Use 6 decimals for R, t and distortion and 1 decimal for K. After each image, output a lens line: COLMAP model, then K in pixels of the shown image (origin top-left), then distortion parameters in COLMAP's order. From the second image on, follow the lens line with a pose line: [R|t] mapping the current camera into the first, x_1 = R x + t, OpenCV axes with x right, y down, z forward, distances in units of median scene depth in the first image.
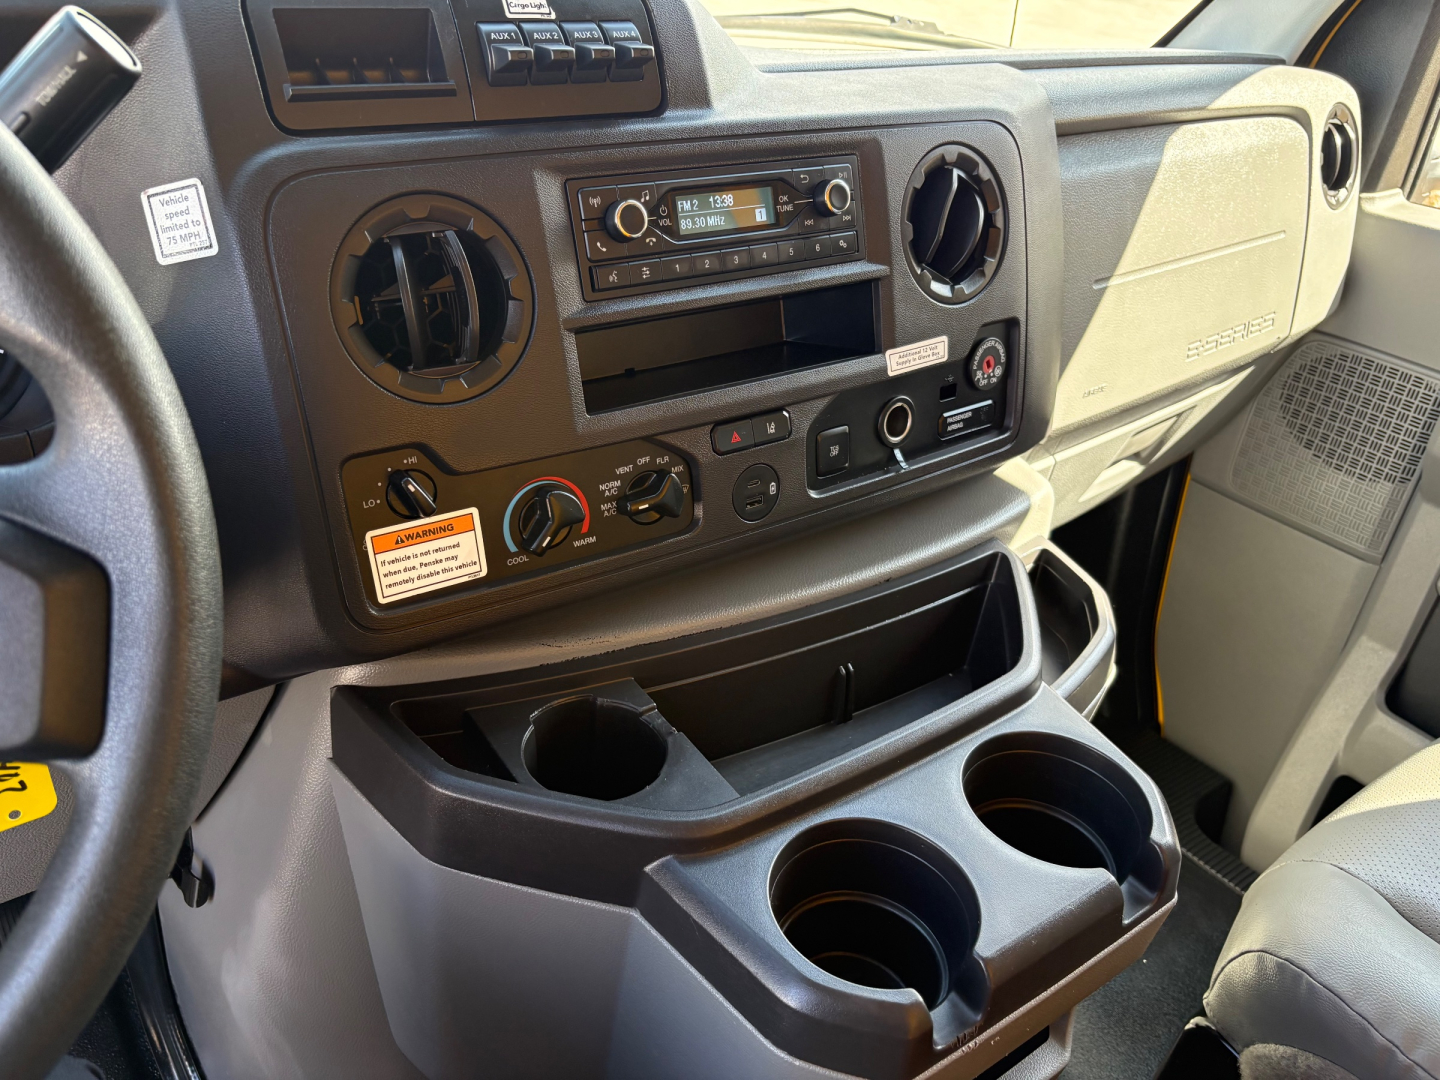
lens RADIAL K [[1086.6, 0, 720.0], [0, 1086.6, 540.0], [0, 0, 1]] dist [0.069927, -0.101571]
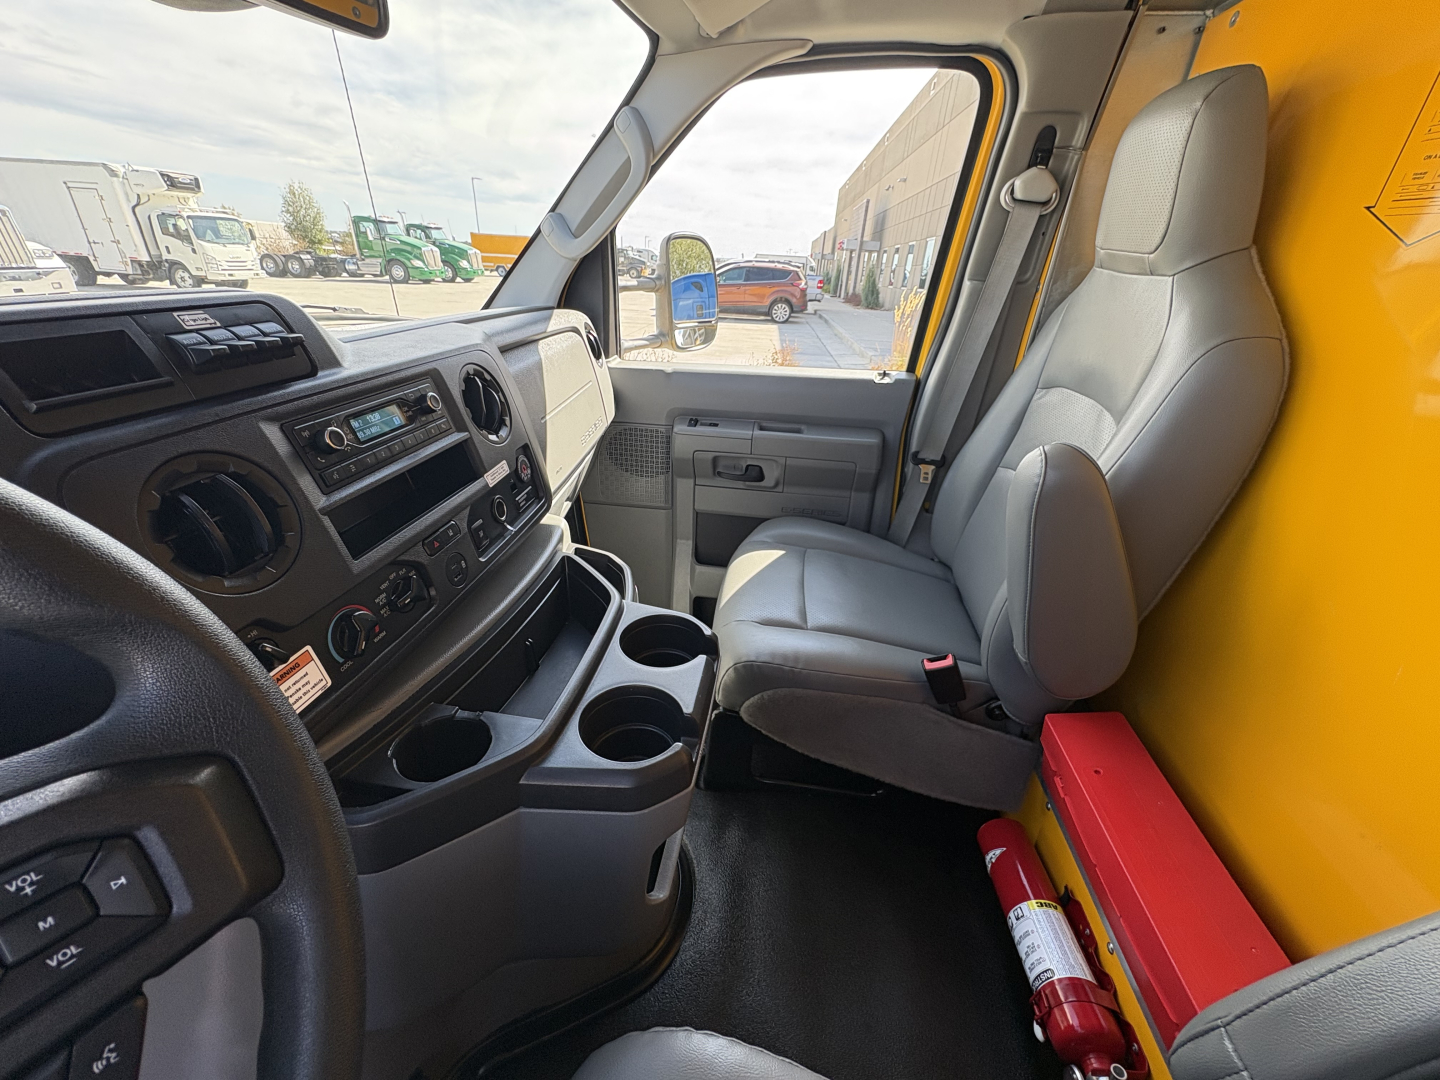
lens RADIAL K [[574.1, 0, 713.3], [0, 574.1, 533.7], [0, 0, 1]] dist [0.010021, -0.000254]
pose [[0.686976, -0.357837, 0.632468, -0.259561], [0.387624, 0.916638, 0.097583, -0.028824], [-0.614663, 0.178123, 0.768415, 0.026915]]
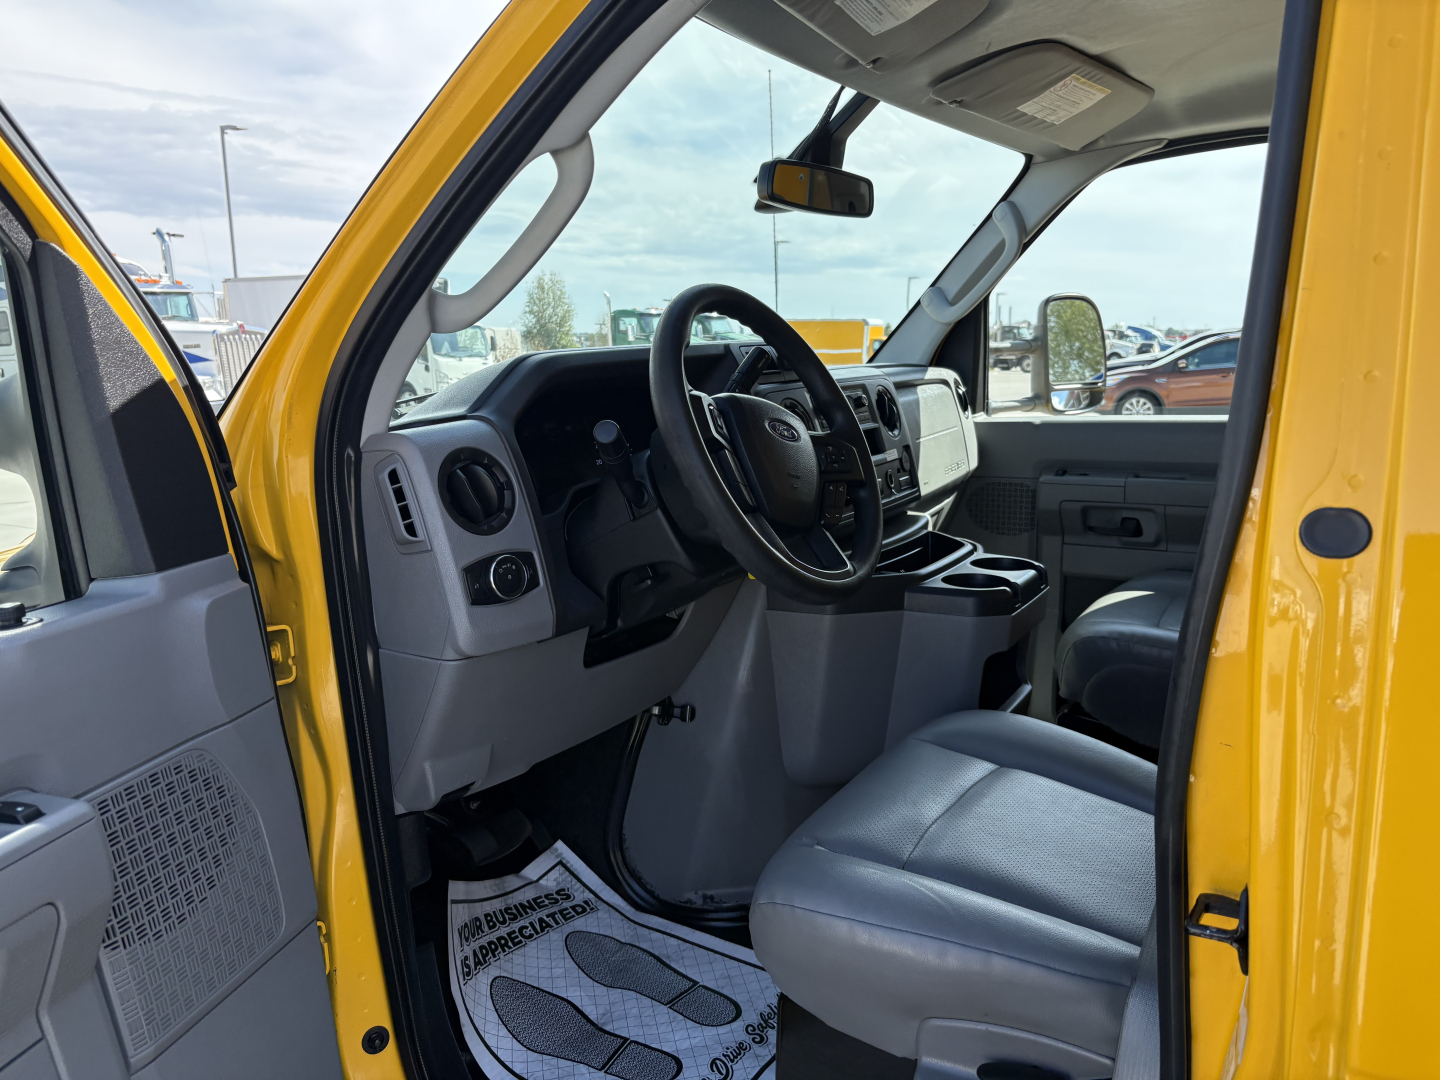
lens RADIAL K [[1086.6, 0, 720.0], [0, 1086.6, 540.0], [0, 0, 1]] dist [0.069927, -0.101571]
pose [[0.911004, -0.164738, 0.378065, -1.452162], [0.285468, 0.913515, -0.289823, 0.788787], [-0.297623, 0.371955, 0.879244, -1.358490]]
